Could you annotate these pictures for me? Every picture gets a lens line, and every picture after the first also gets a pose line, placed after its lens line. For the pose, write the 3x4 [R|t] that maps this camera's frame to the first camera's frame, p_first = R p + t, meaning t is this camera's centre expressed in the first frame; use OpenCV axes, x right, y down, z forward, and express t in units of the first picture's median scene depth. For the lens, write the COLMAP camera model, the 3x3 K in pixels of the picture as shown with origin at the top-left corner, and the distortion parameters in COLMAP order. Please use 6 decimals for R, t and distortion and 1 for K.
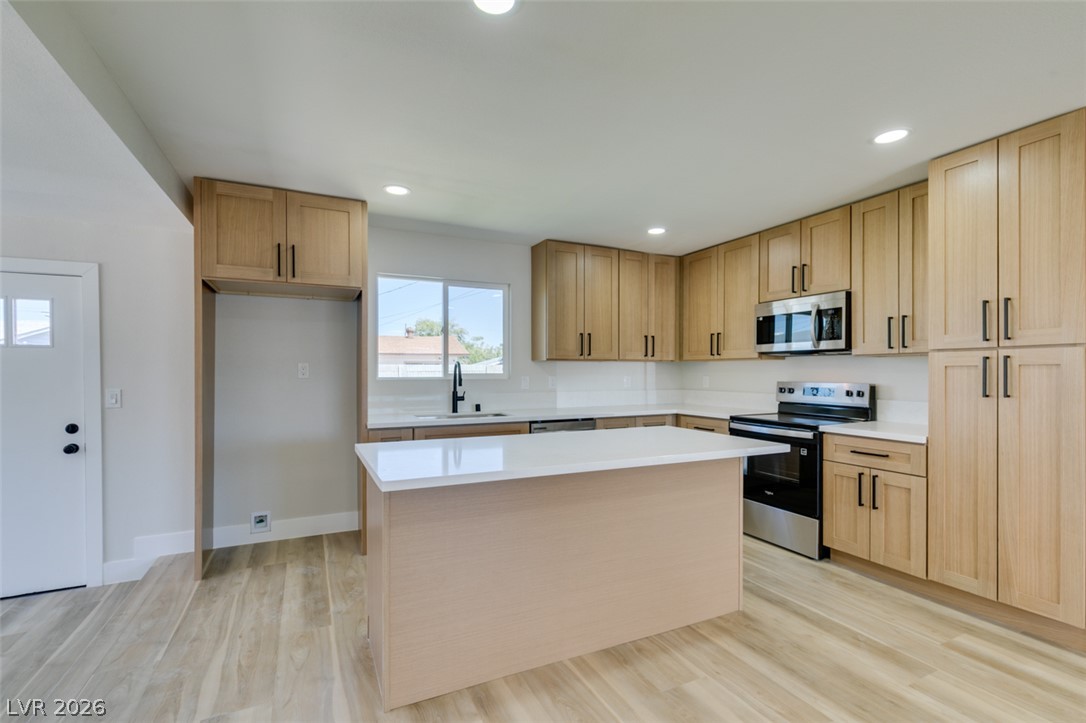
lens RADIAL K [[491.3, 0, 544.6], [0, 491.3, 373.2], [0, 0, 1]] dist [-0.001537, -0.000096]
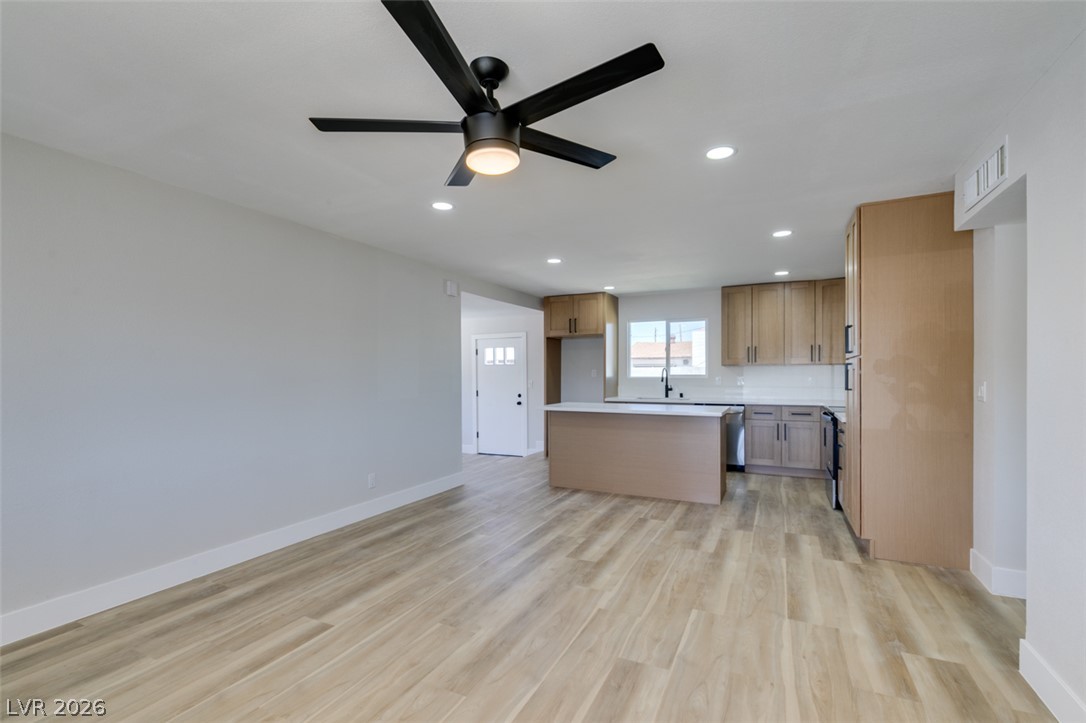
lens RADIAL K [[491.3, 0, 548.2], [0, 491.3, 374.6], [0, 0, 1]] dist [-0.001537, -0.000096]
pose [[0.628819, 0.000069, -0.777552, 1.185855], [0.001972, 0.999997, 0.001684, -0.004056], [0.777550, -0.002592, 0.628816, -0.532528]]
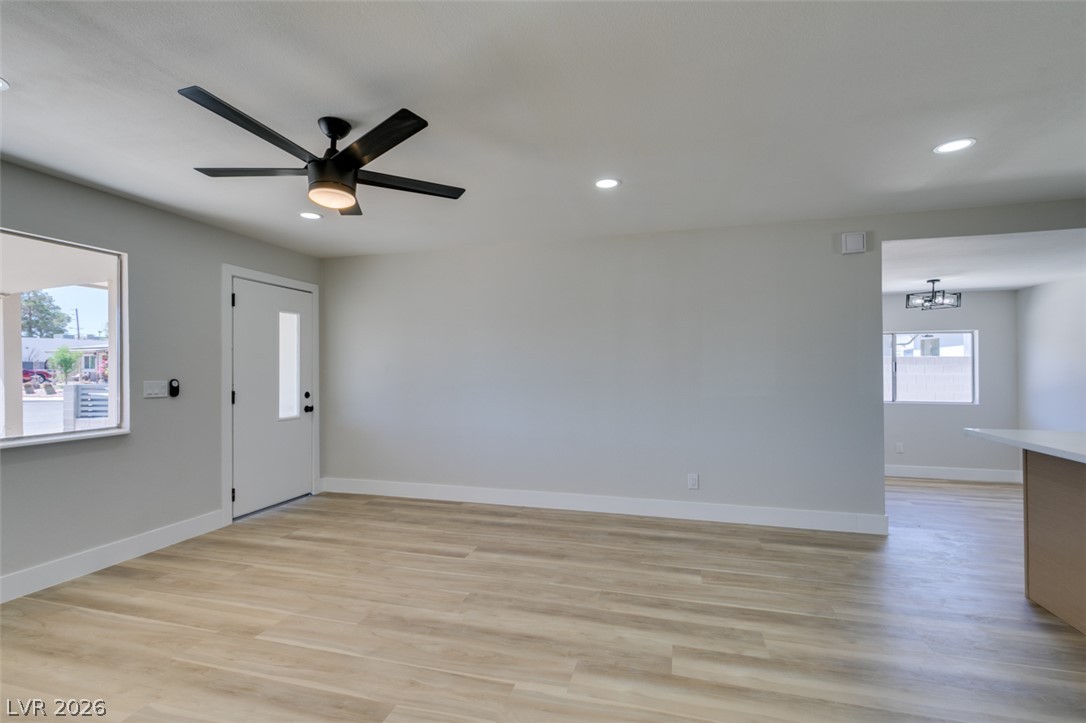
lens RADIAL K [[491.3, 0, 538.0], [0, 491.3, 363.8], [0, 0, 1]] dist [-0.001537, -0.000096]
pose [[-0.661029, -0.002621, -0.750356, 1.033647], [0.002511, 0.999981, -0.005705, -0.005655], [0.750357, -0.005656, -0.661009, 0.515945]]
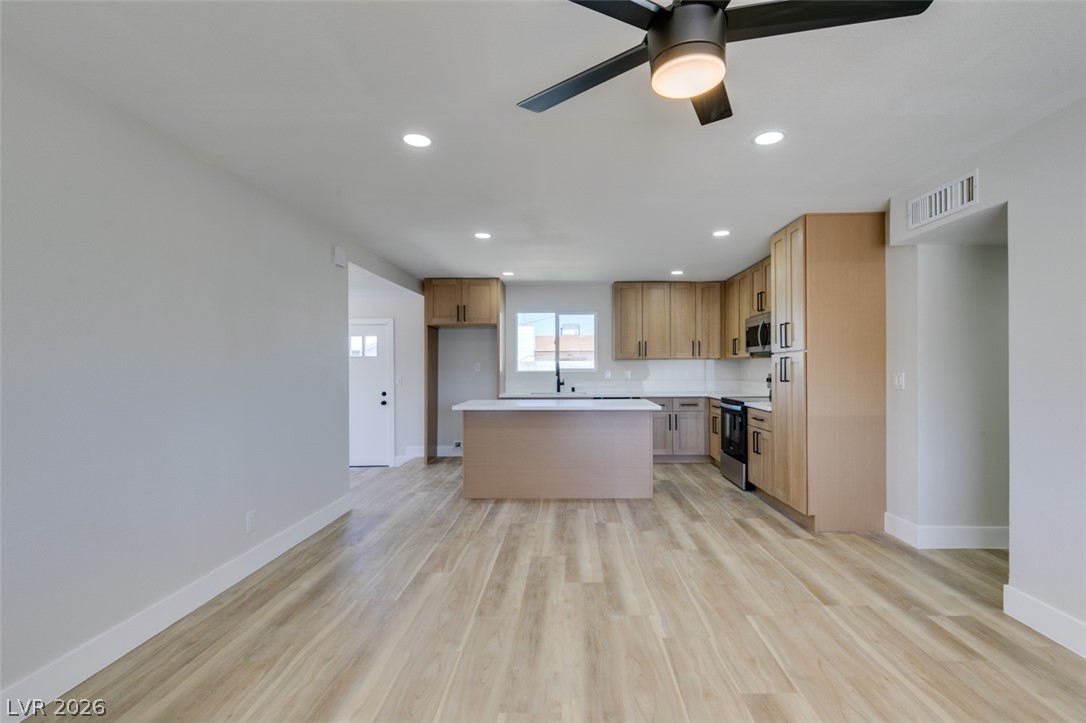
lens RADIAL K [[491.3, 0, 574.3], [0, 491.3, 376.3], [0, 0, 1]] dist [-0.001537, -0.000096]
pose [[0.903697, 0.004783, -0.428146, 0.771192], [0.002427, 0.999864, 0.016294, -0.000990], [0.428166, -0.015764, 0.903562, -0.642762]]
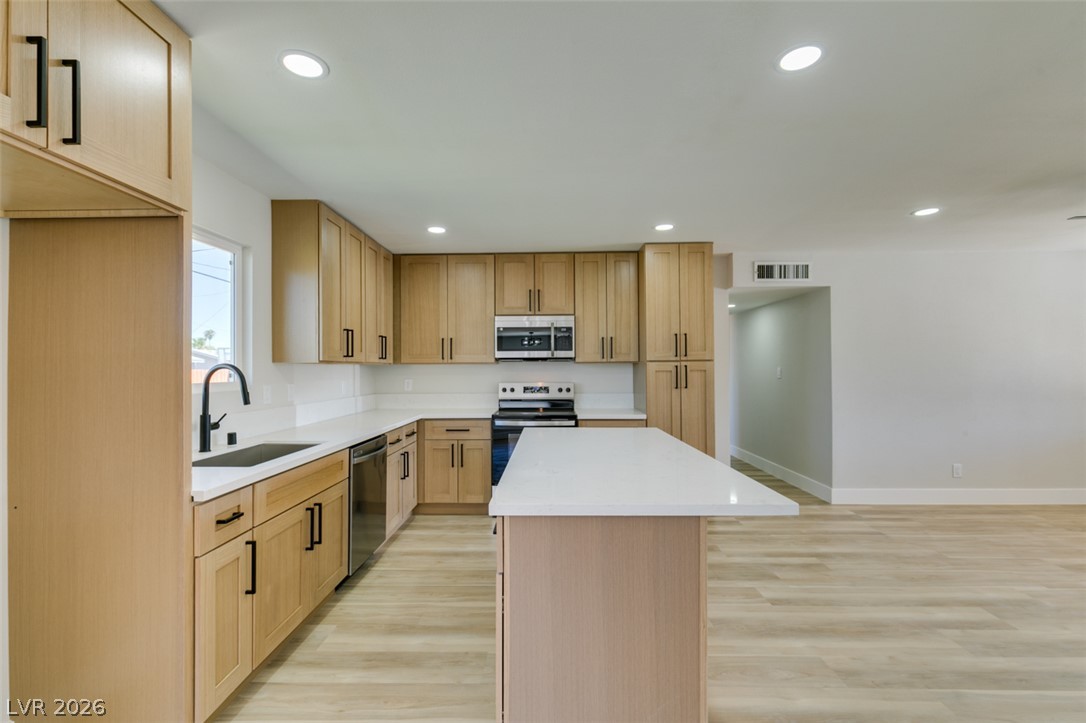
lens RADIAL K [[491.3, 0, 531.7], [0, 491.3, 360.6], [0, 0, 1]] dist [-0.001537, -0.000096]
pose [[0.456645, 0.012567, 0.889560, -0.704705], [0.007800, 0.999805, -0.018128, -0.018455], [-0.889615, 0.015216, 0.456458, 0.514551]]
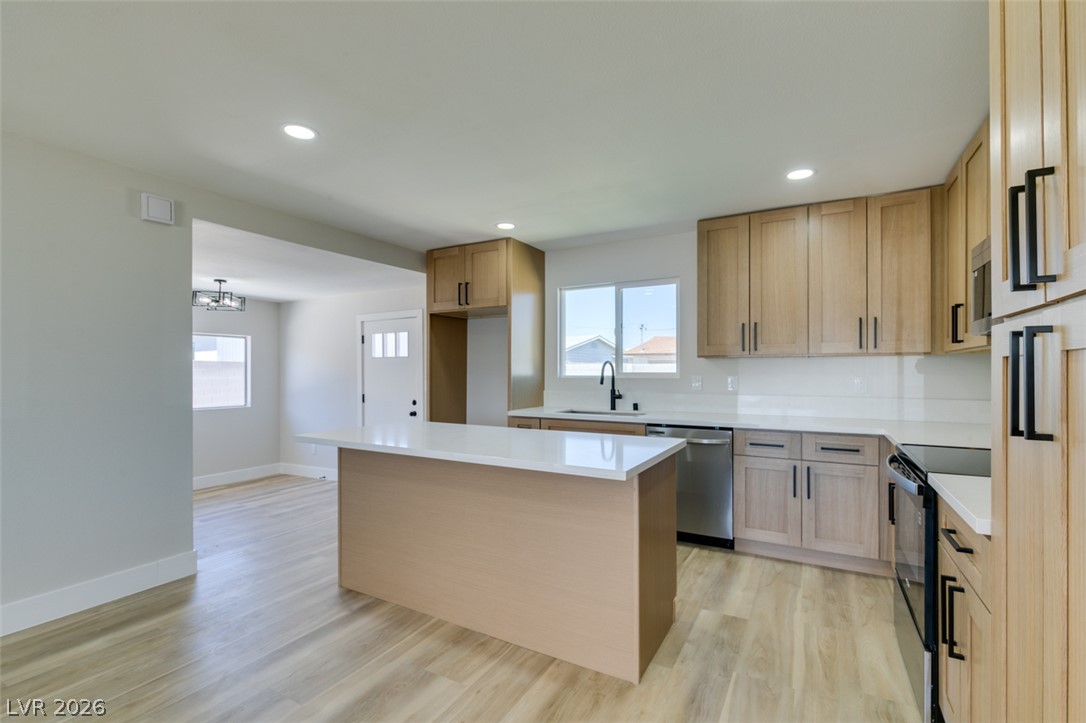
lens RADIAL K [[491.3, 0, 545.1], [0, 491.3, 368.1], [0, 0, 1]] dist [-0.001537, -0.000096]
pose [[0.573048, -0.003535, -0.819514, 0.792991], [-0.001495, 0.999985, -0.005359, -0.003835], [0.819520, 0.004296, 0.573034, 0.371699]]
